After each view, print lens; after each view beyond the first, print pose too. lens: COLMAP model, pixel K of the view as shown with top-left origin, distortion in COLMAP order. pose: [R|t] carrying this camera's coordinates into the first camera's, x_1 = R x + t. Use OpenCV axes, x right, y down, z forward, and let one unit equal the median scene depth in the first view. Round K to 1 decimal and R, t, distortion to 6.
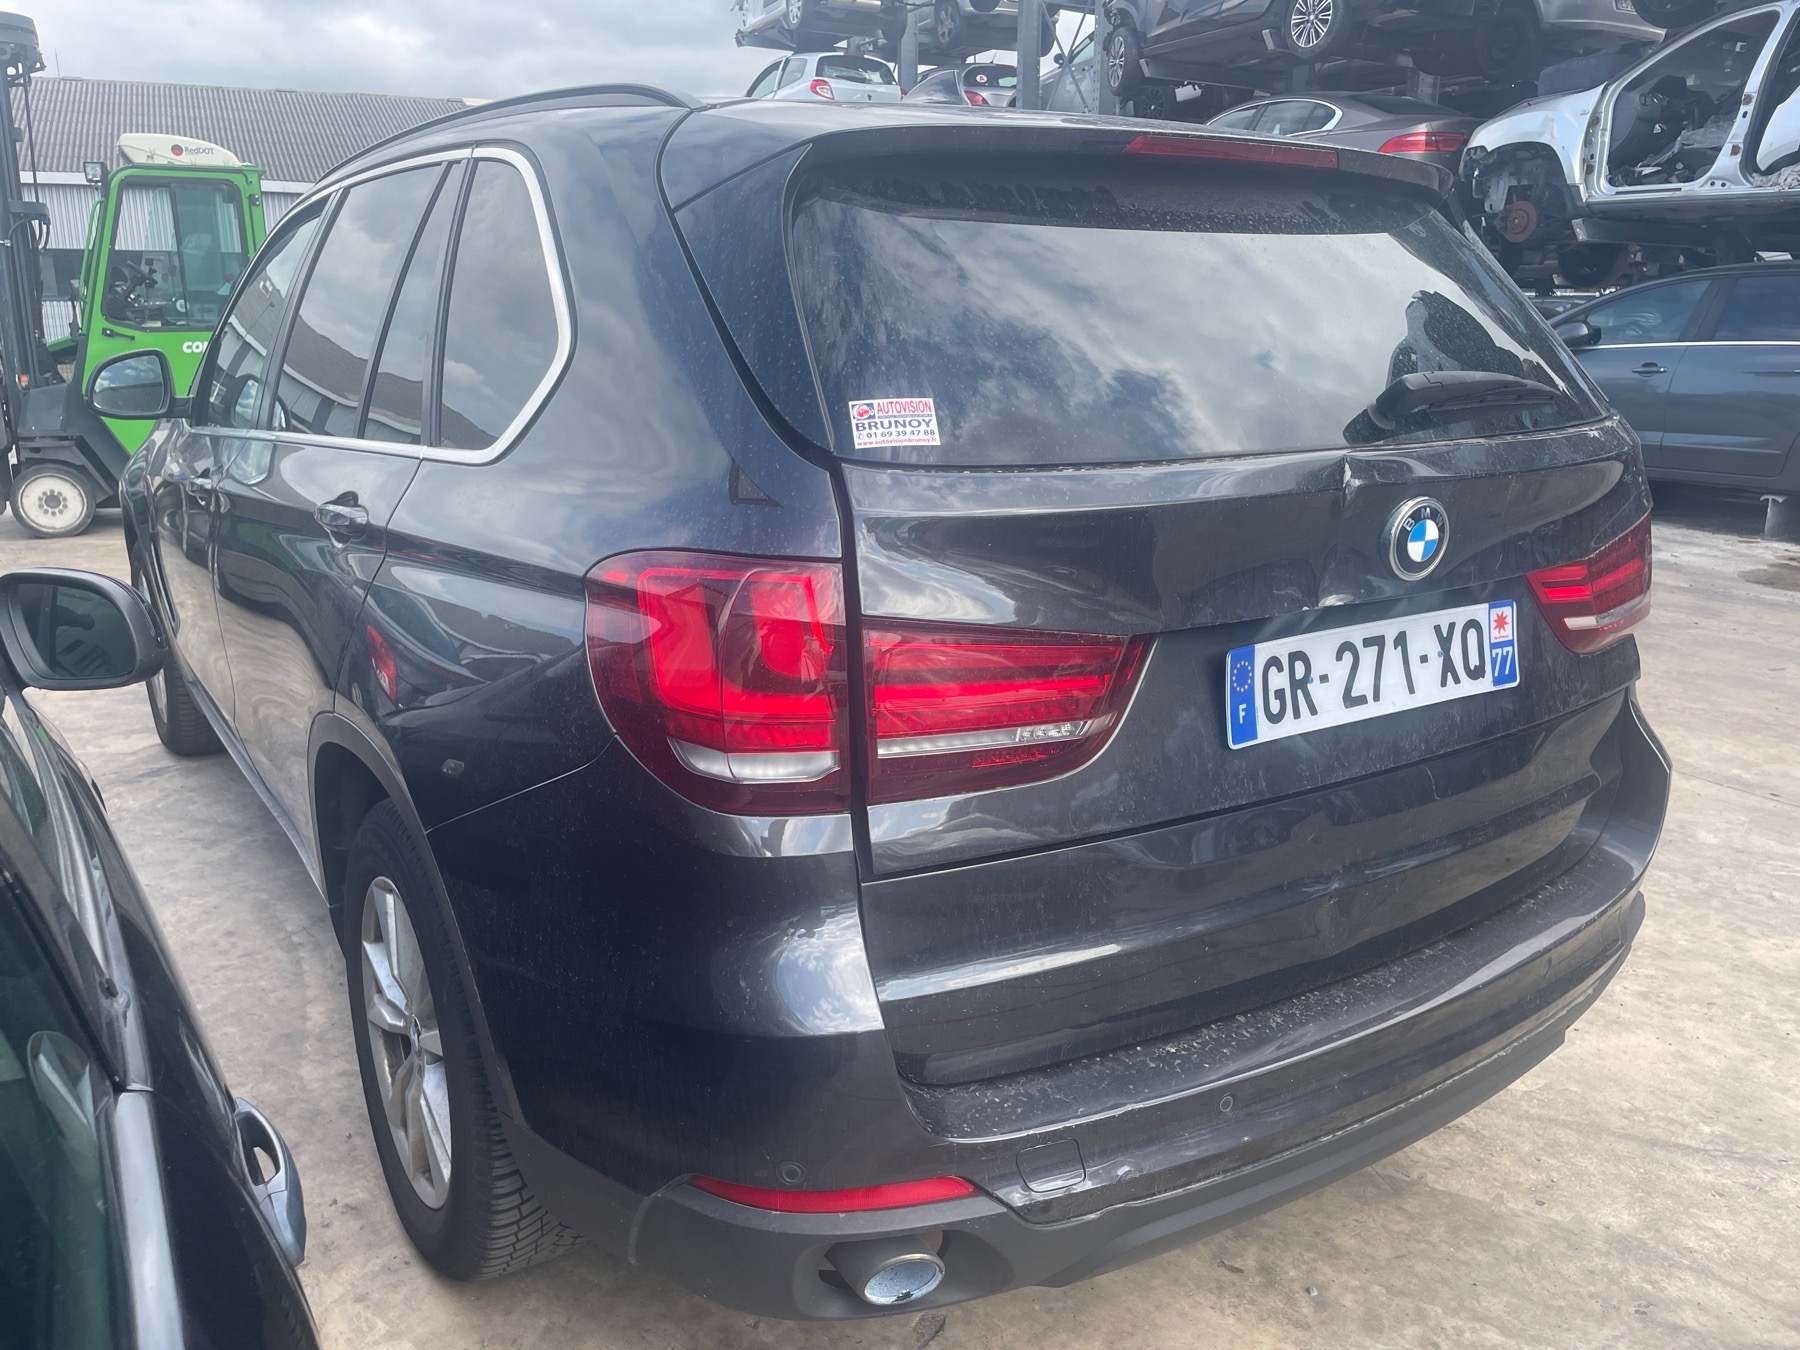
lens RADIAL K [[1355.8, 0, 916.7], [0, 1355.8, 666.0], [0, 0, 1]] dist [0.076918, -0.099821]
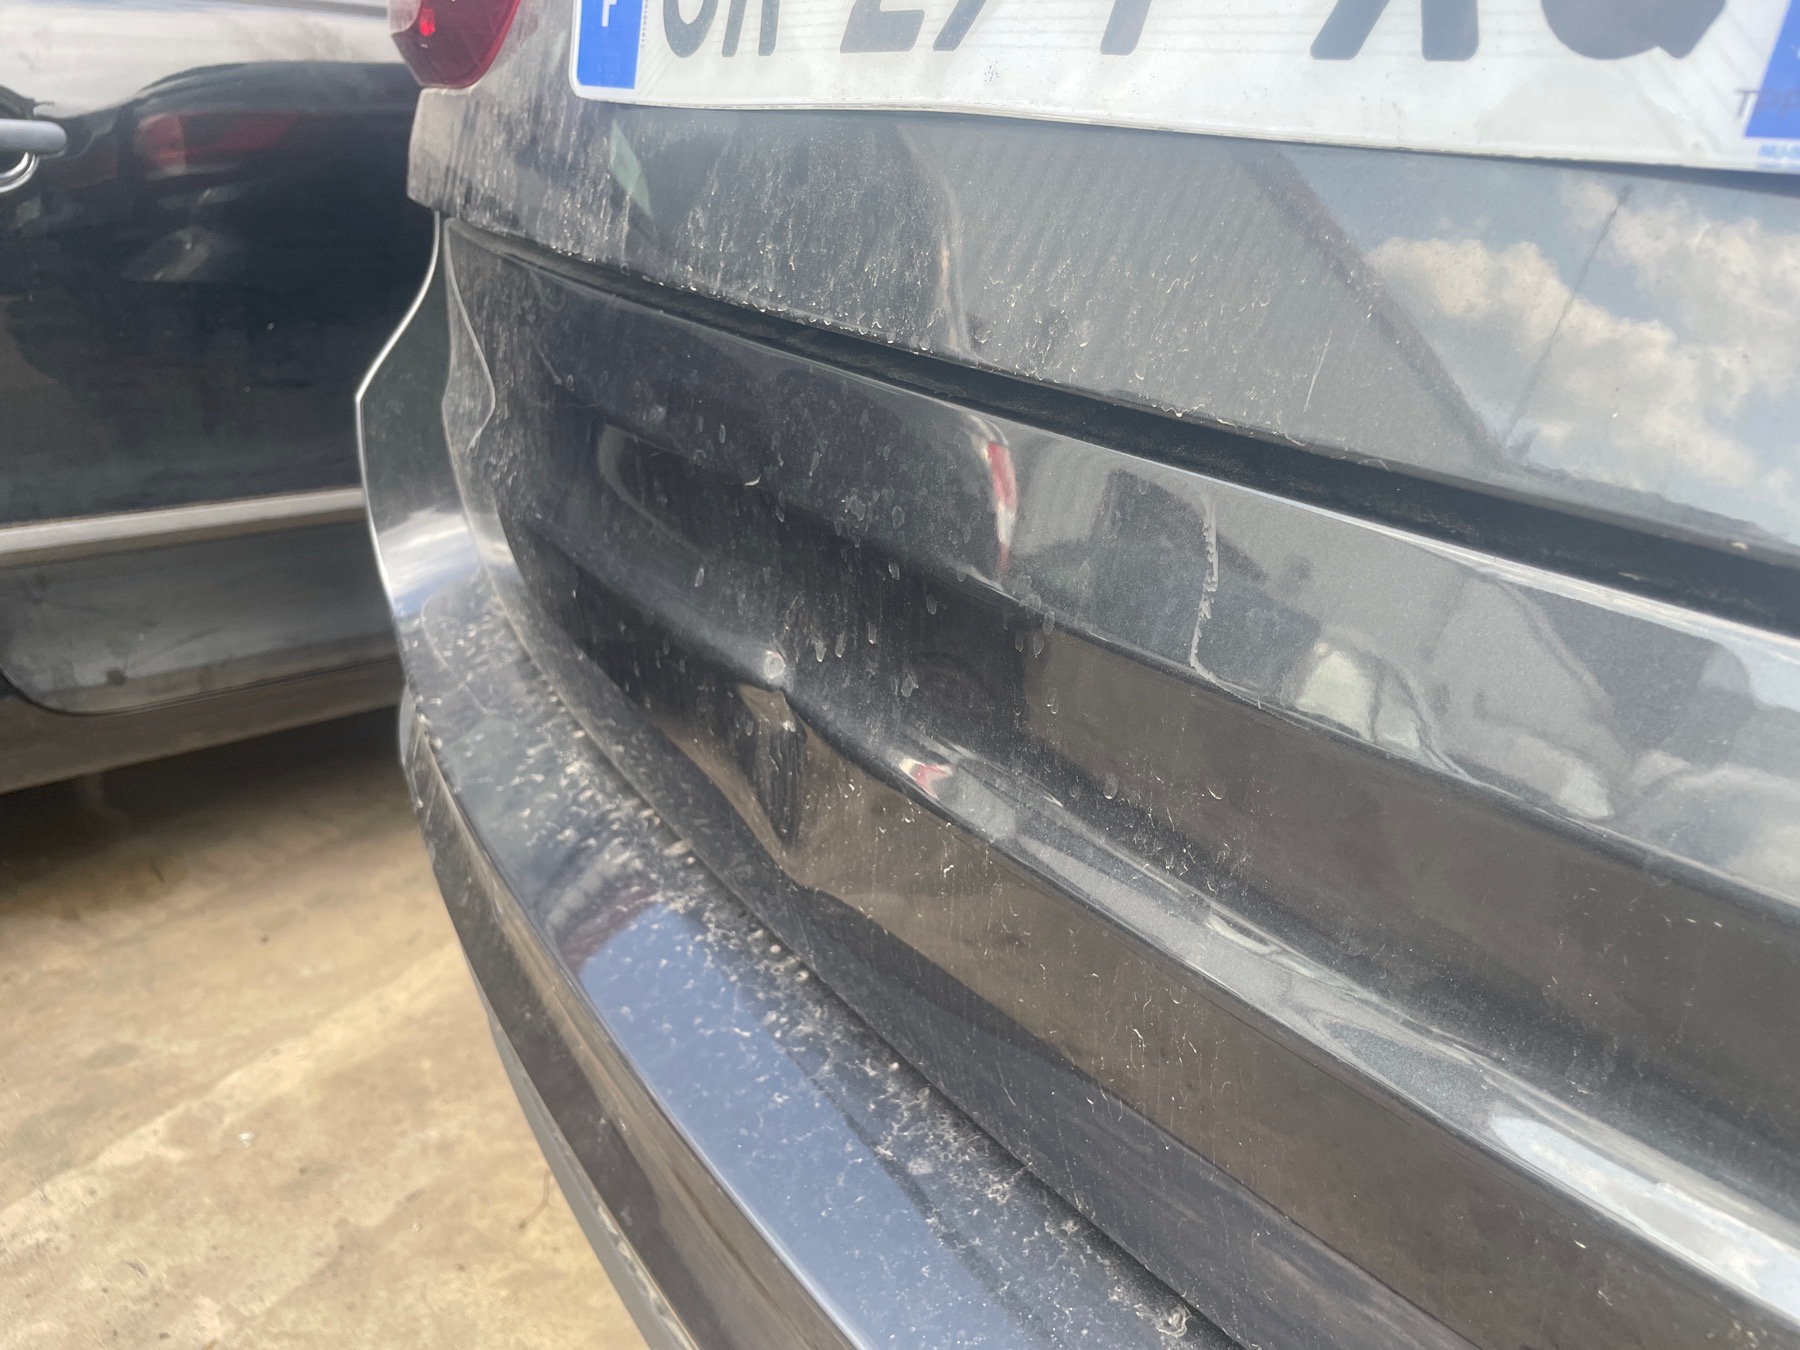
lens RADIAL K [[1369.8, 0, 889.5], [0, 1369.8, 691.0], [0, 0, 1]] dist [0.084509, -0.120425]
pose [[0.042158, 0.404810, -0.913428, 0.594428], [-0.263295, 0.886425, 0.380691, 0.035435], [0.963794, 0.224452, 0.143954, 0.969875]]
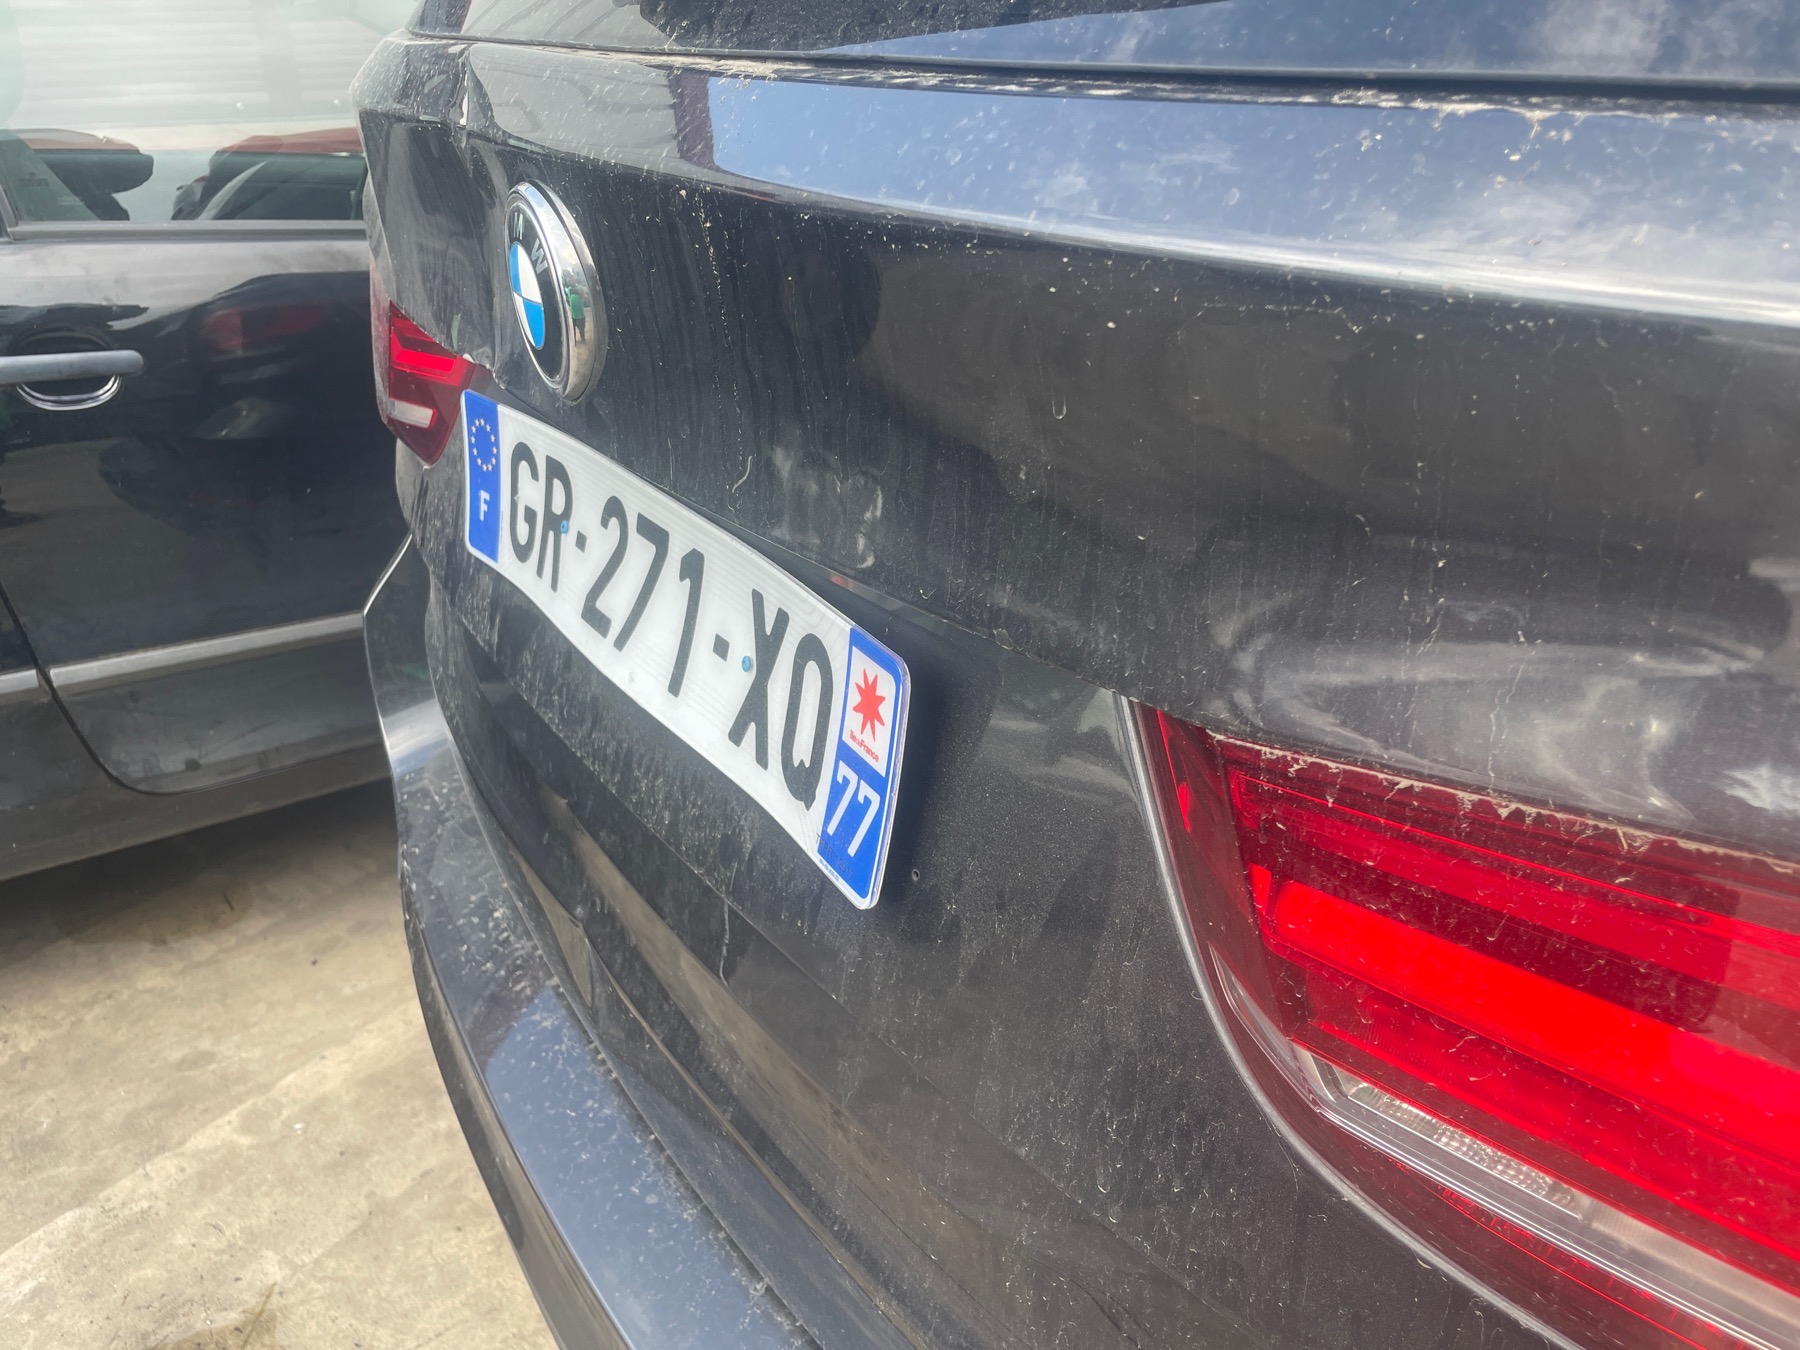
lens RADIAL K [[1369.0, 0, 926.0], [0, 1369.0, 685.9], [0, 0, 1]] dist [0.089499, -0.122226]
pose [[0.025142, 0.439190, -0.898042, 0.759025], [-0.254090, 0.871632, 0.419160, -0.185007], [0.966854, 0.217645, 0.133509, 1.030468]]
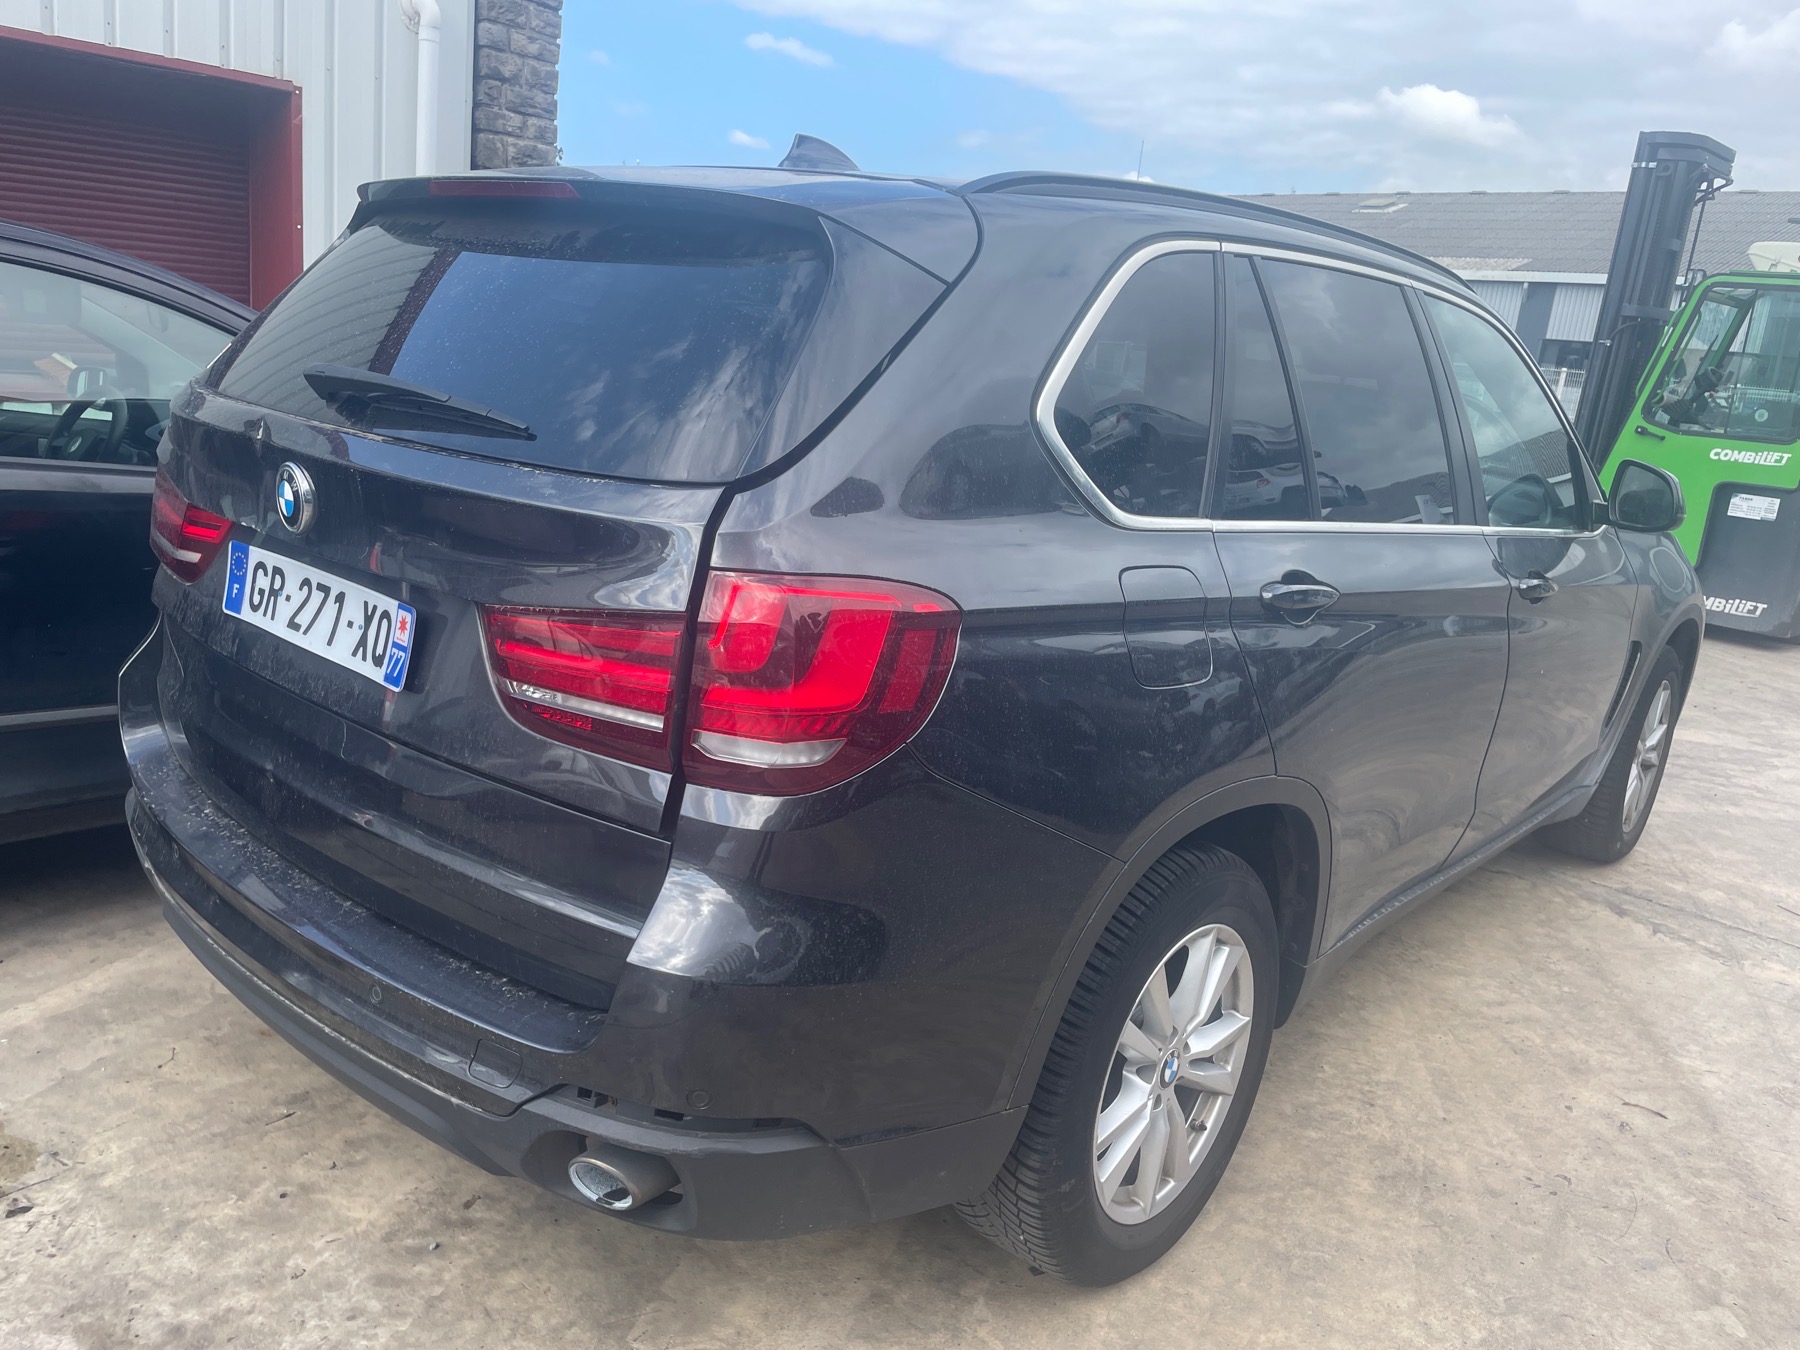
lens RADIAL K [[1399.9, 0, 900.0], [0, 1399.9, 675.0], [0, 0, 1]] dist [0.088352, -0.105512]
pose [[0.256263, 0.253027, -0.932902, 1.614081], [-0.334453, 0.928727, 0.160022, -0.309635], [0.906901, 0.271004, 0.322624, 1.070018]]
